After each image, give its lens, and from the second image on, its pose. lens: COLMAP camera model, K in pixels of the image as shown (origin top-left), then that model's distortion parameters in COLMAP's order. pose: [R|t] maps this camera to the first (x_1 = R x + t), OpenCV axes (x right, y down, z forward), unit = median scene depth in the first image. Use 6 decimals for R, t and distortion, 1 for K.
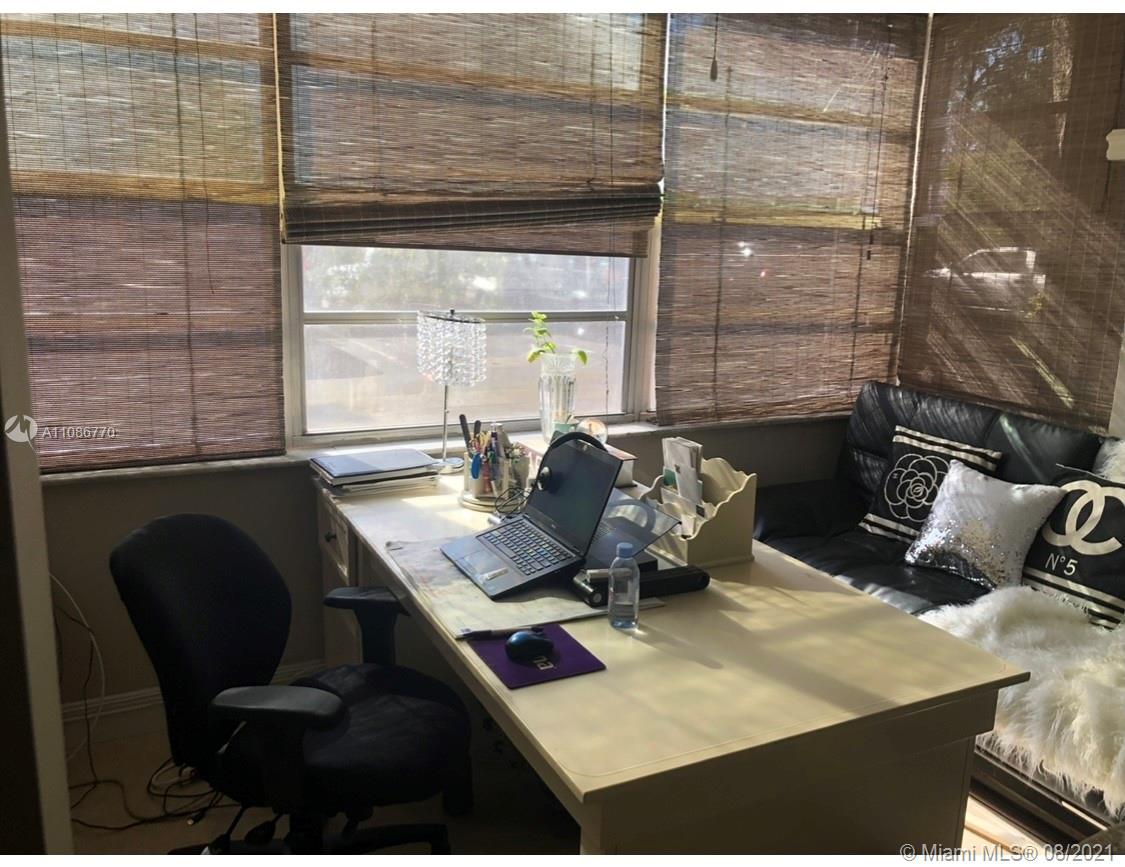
lens RADIAL K [[917.9, 0, 562.9], [0, 917.9, 429.8], [0, 0, 1]] dist [0.015437, 0.024499]
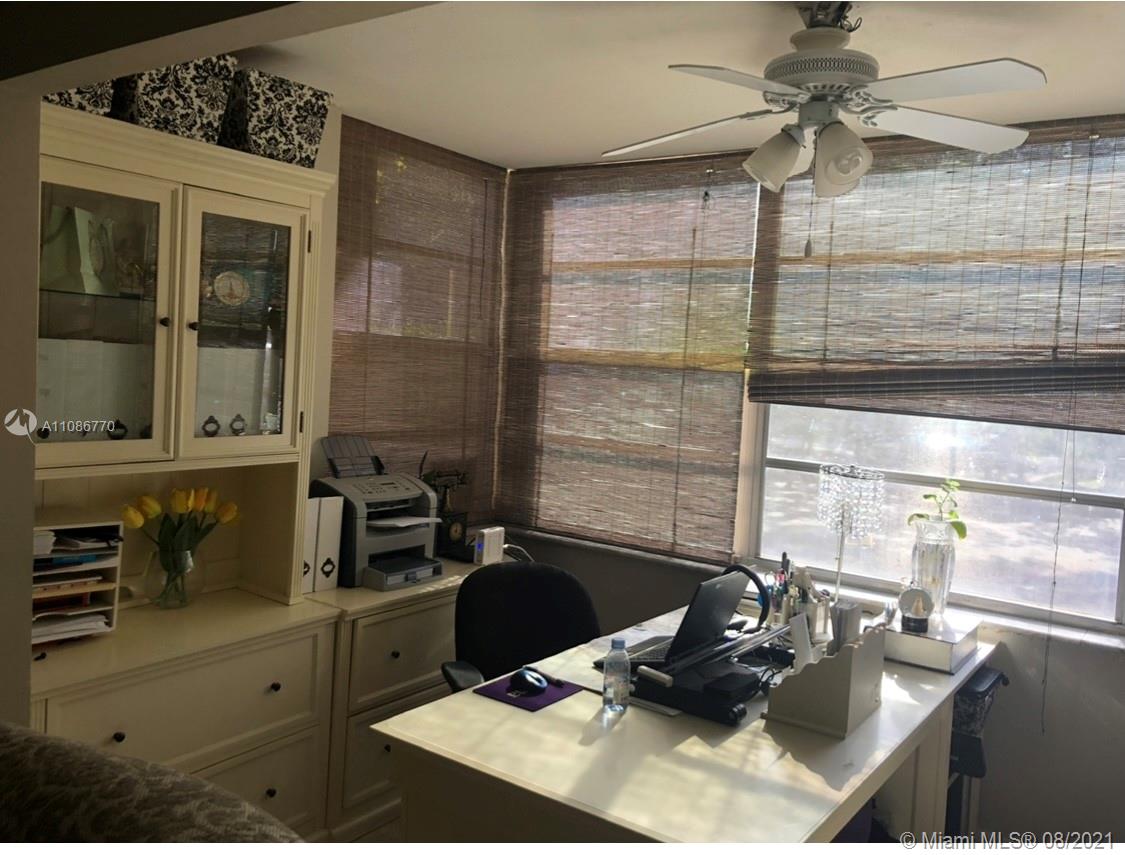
lens RADIAL K [[949.5, 0, 561.9], [0, 949.5, 428.1], [0, 0, 1]] dist [0.013528, 0.003314]
pose [[0.477874, 0.065252, -0.876002, 0.711216], [-0.208955, 0.977057, -0.041209, -0.056234], [0.853214, 0.202737, 0.480544, 0.150152]]
